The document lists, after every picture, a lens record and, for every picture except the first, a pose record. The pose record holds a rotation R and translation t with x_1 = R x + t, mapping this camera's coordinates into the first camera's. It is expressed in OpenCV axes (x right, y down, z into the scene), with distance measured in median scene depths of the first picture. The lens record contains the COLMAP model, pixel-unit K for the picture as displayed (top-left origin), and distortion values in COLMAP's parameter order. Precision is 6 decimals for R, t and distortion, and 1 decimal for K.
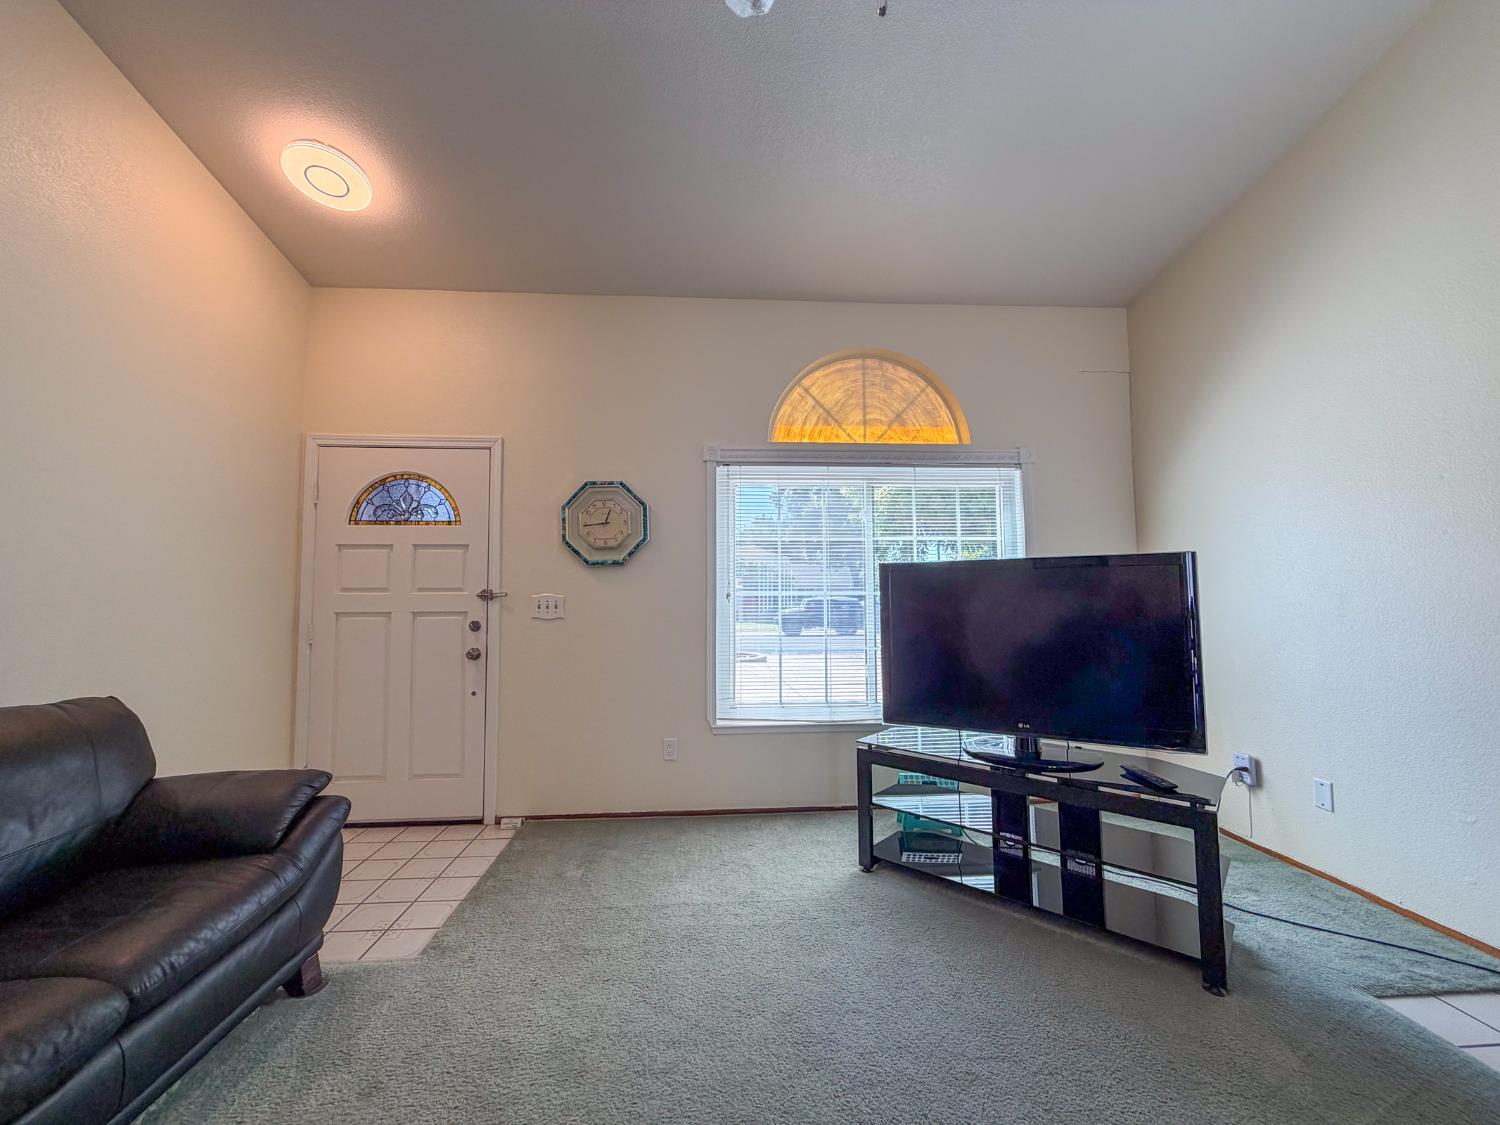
lens RADIAL K [[598.3, 0, 744.0], [0, 598.3, 561.5], [0, 0, 1]] dist [-0.001222, 0.000722]
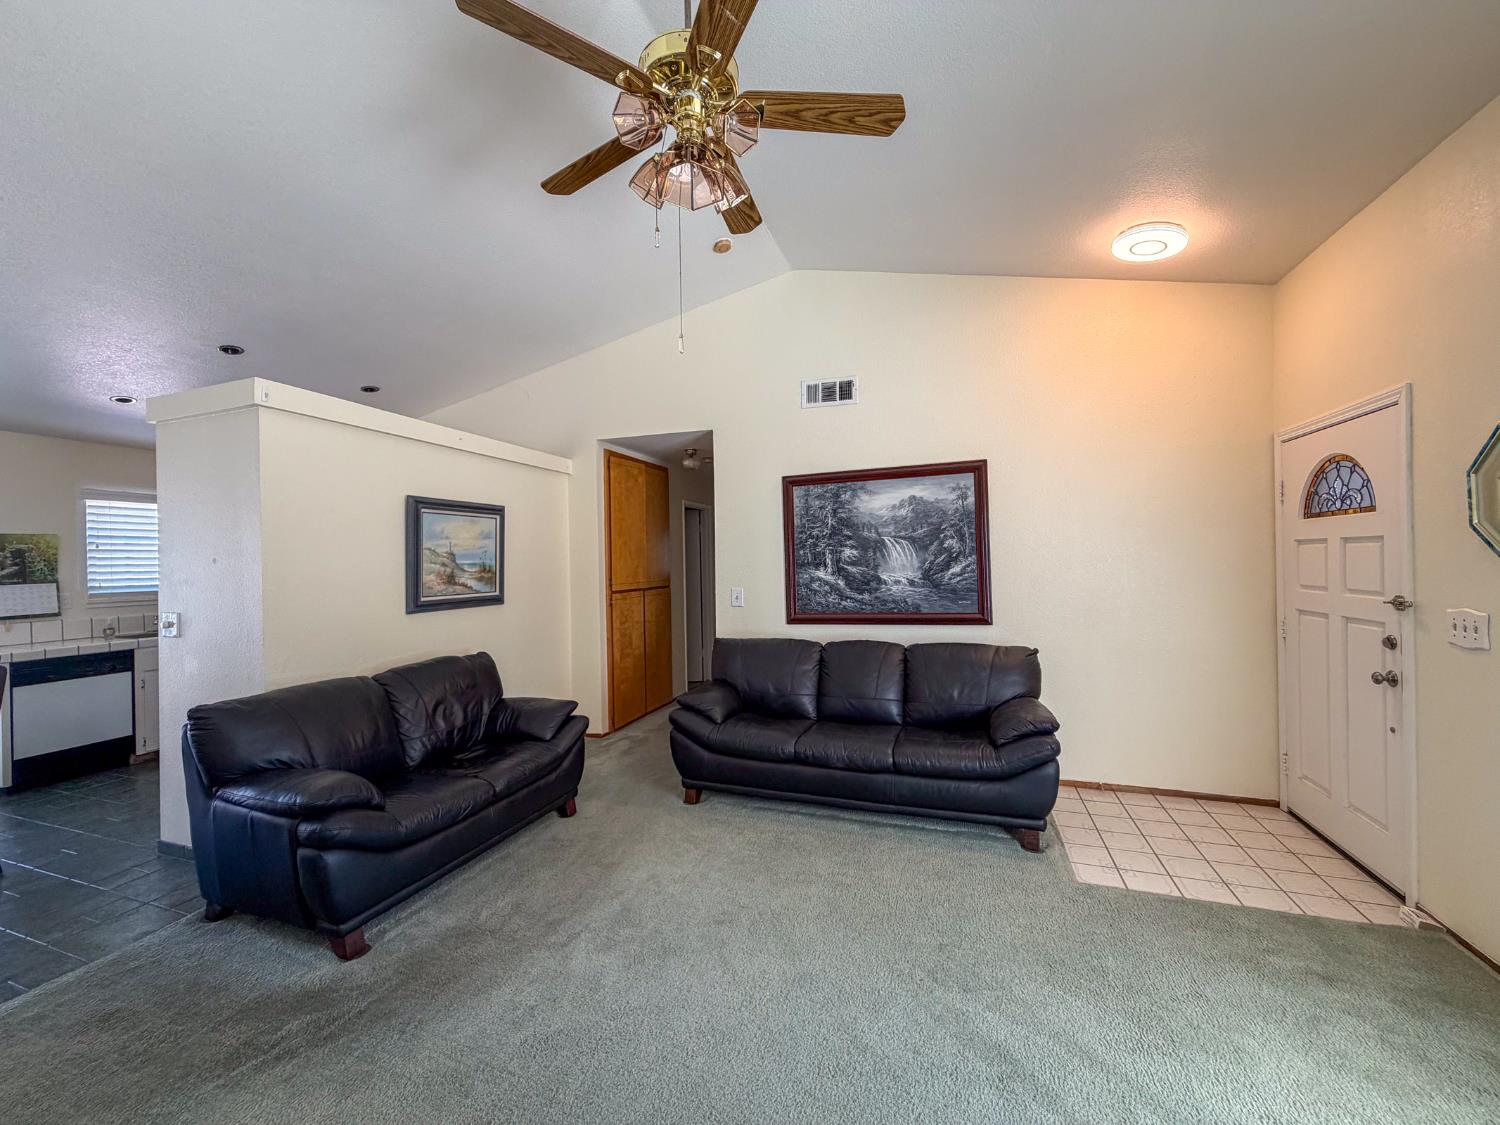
lens RADIAL K [[598.3, 0, 743.2], [0, 598.3, 561.4], [0, 0, 1]] dist [-0.001222, 0.000722]
pose [[-0.397679, 0.014593, -0.917408, 0.576112], [0.076868, 0.996888, -0.017463, -0.045373], [0.914299, -0.077464, -0.397563, 0.553433]]
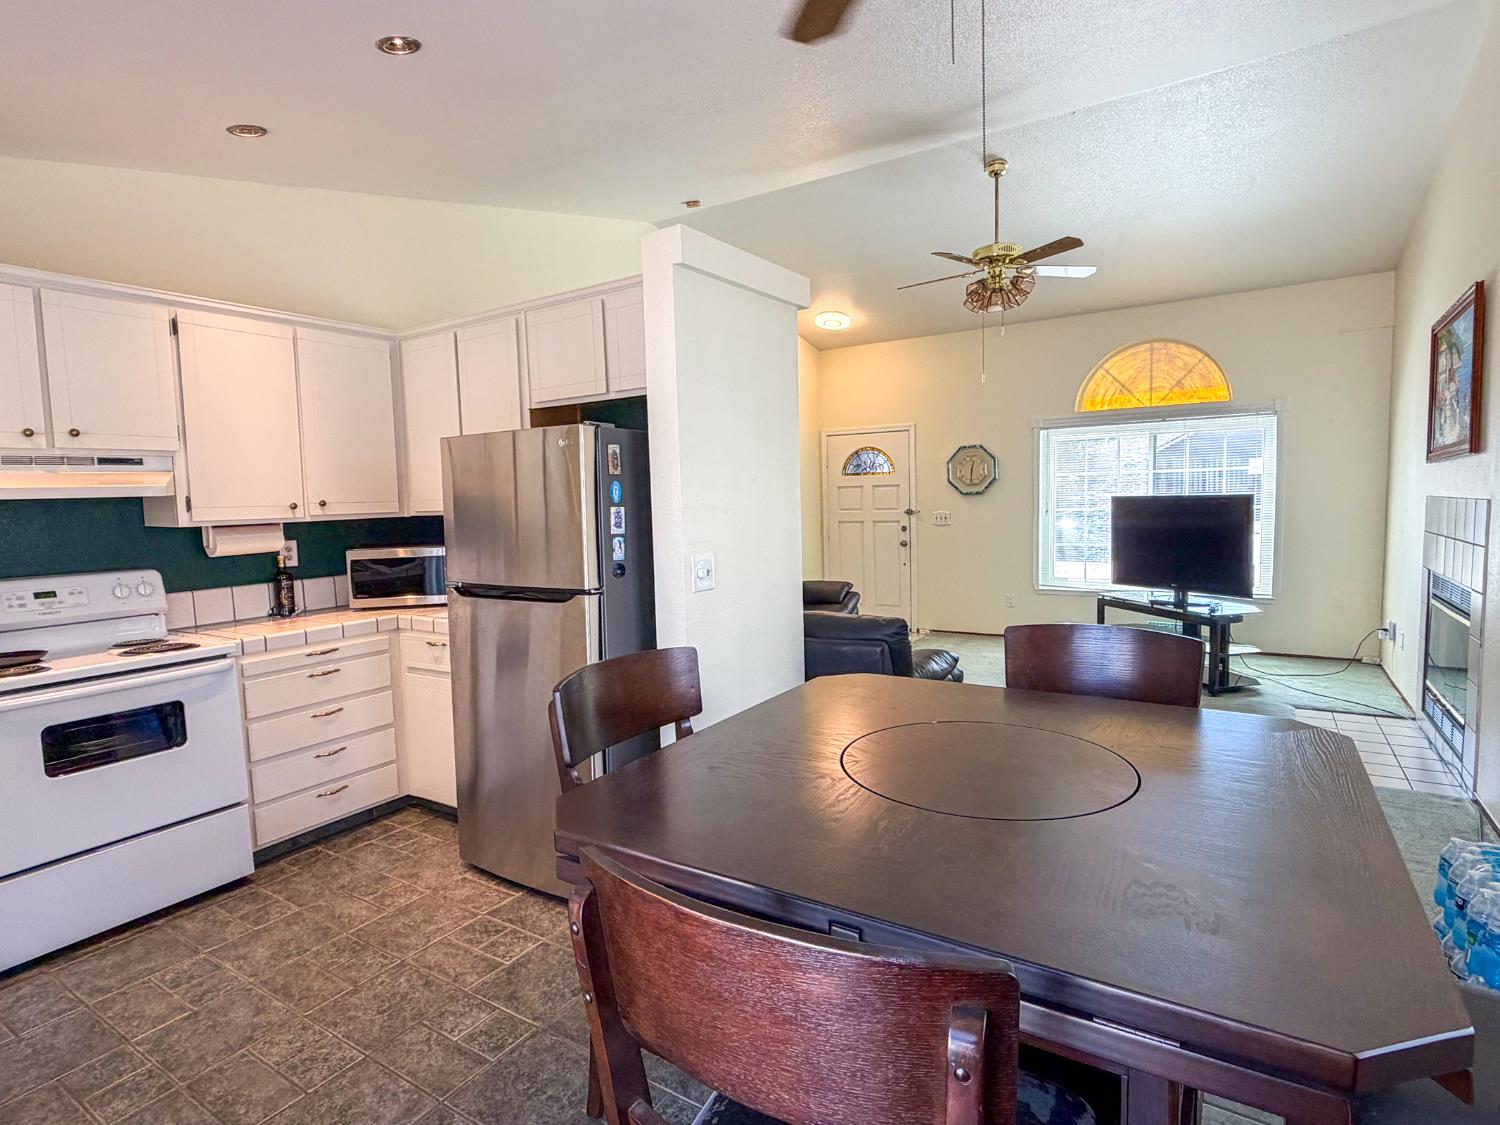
lens RADIAL K [[788.9, 0, 745.0], [0, 788.9, 561.2], [0, 0, 1]] dist [0.003158, -0.000975]
pose [[0.802544, 0.033343, -0.595661, 0.618395], [0.059793, 0.988914, 0.135916, -0.154921], [0.593589, -0.144695, 0.791653, -1.251453]]
